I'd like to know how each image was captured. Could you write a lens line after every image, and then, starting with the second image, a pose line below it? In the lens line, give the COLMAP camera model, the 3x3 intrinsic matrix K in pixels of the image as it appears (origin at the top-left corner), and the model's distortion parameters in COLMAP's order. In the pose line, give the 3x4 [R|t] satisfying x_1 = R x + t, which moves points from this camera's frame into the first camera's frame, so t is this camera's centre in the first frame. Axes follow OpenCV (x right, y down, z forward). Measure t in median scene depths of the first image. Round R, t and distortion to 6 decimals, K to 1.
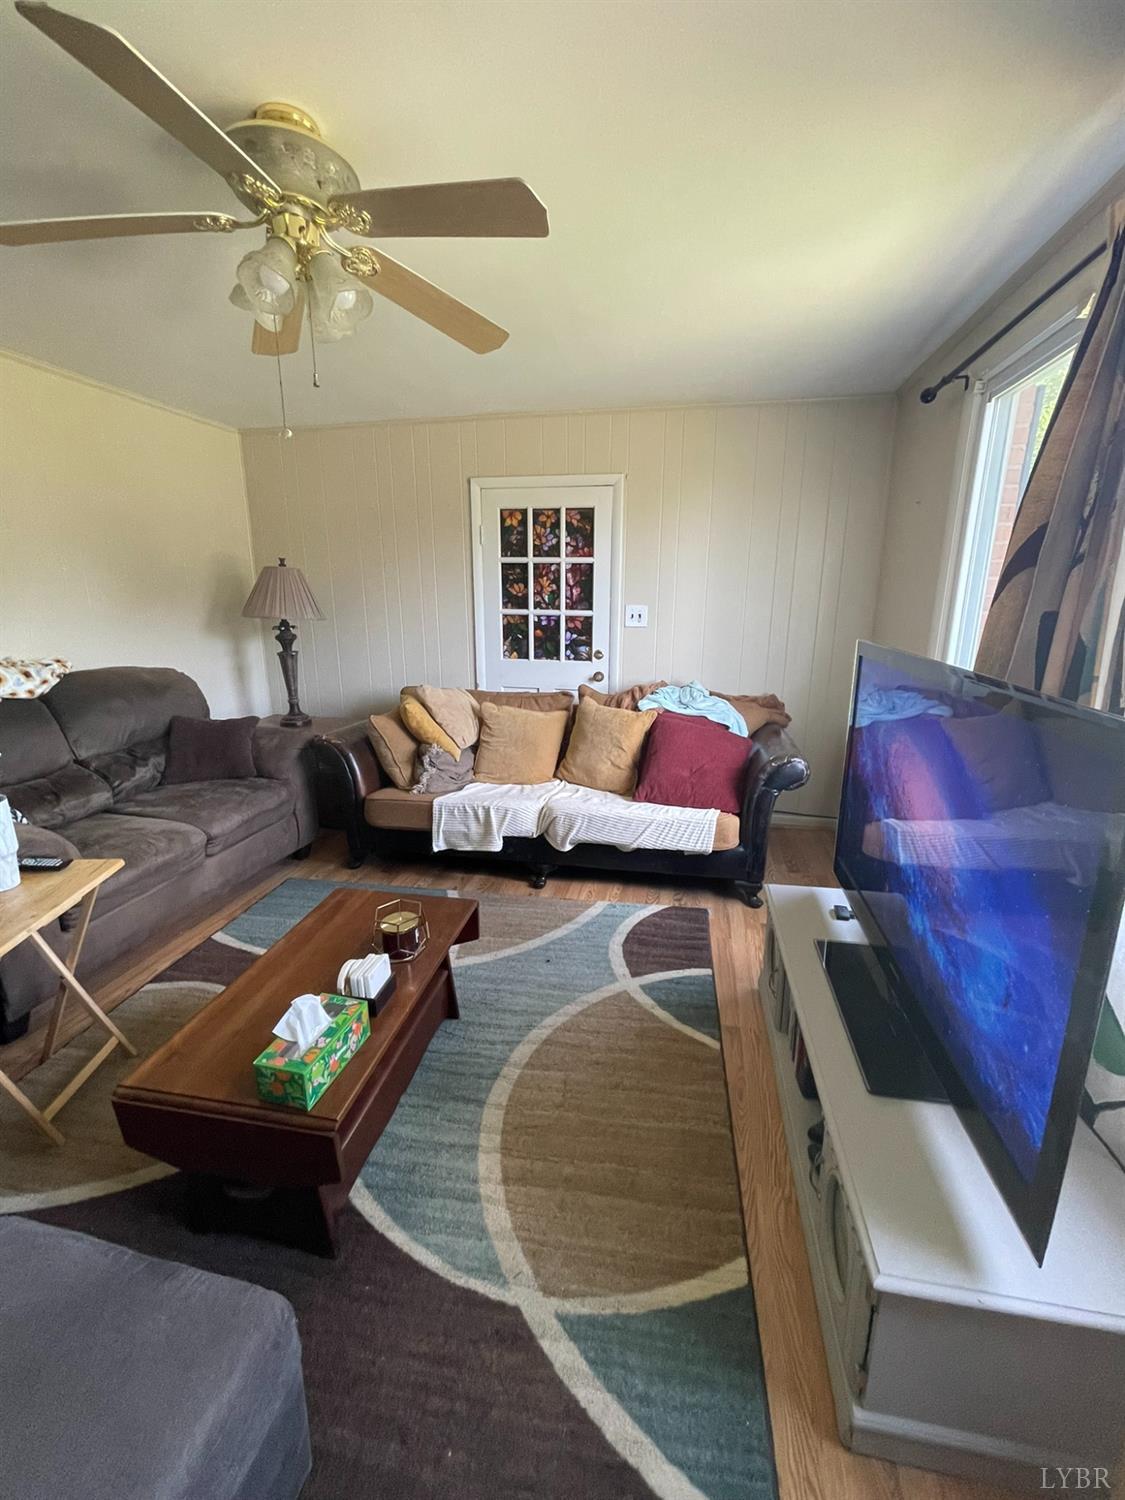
lens RADIAL K [[601.9, 0, 565.5], [0, 601.9, 744.0], [0, 0, 1]] dist [-0.007550, -0.000341]
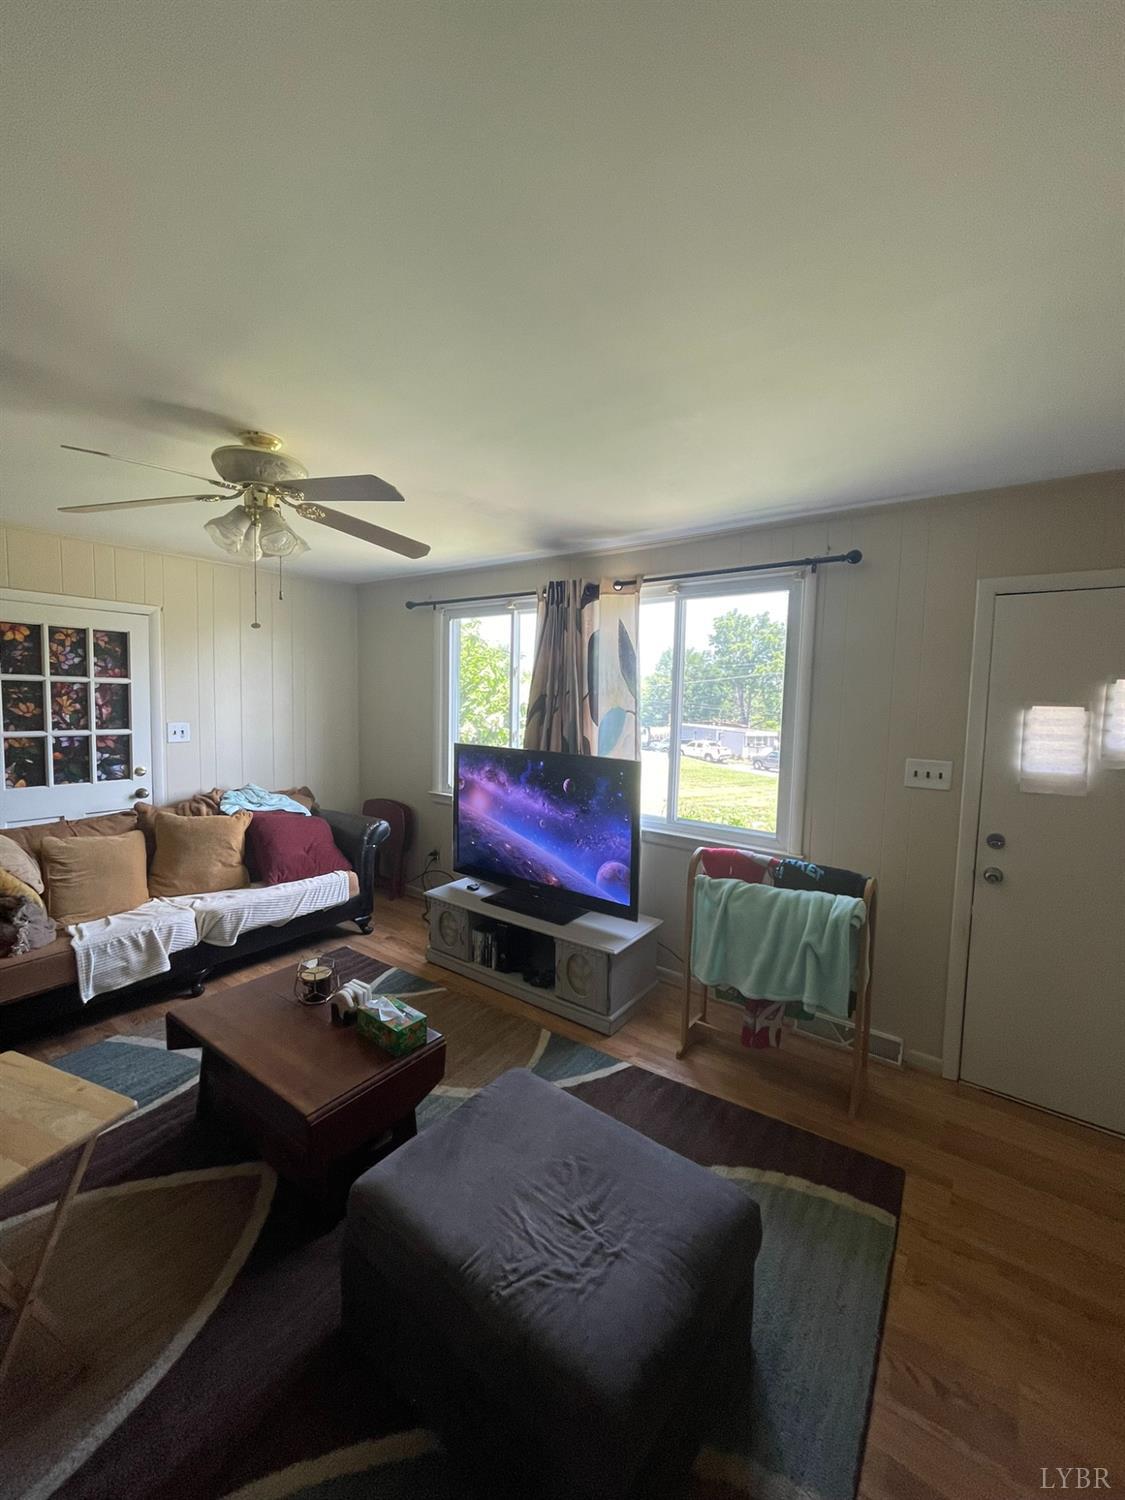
lens RADIAL K [[601.9, 0, 565.5], [0, 601.9, 744.0], [0, 0, 1]] dist [-0.007550, -0.000341]
pose [[0.432228, -0.068911, 0.899127, -0.577708], [0.200279, 0.979509, -0.021207, -0.031861], [-0.879242, 0.189242, 0.437173, -0.080714]]
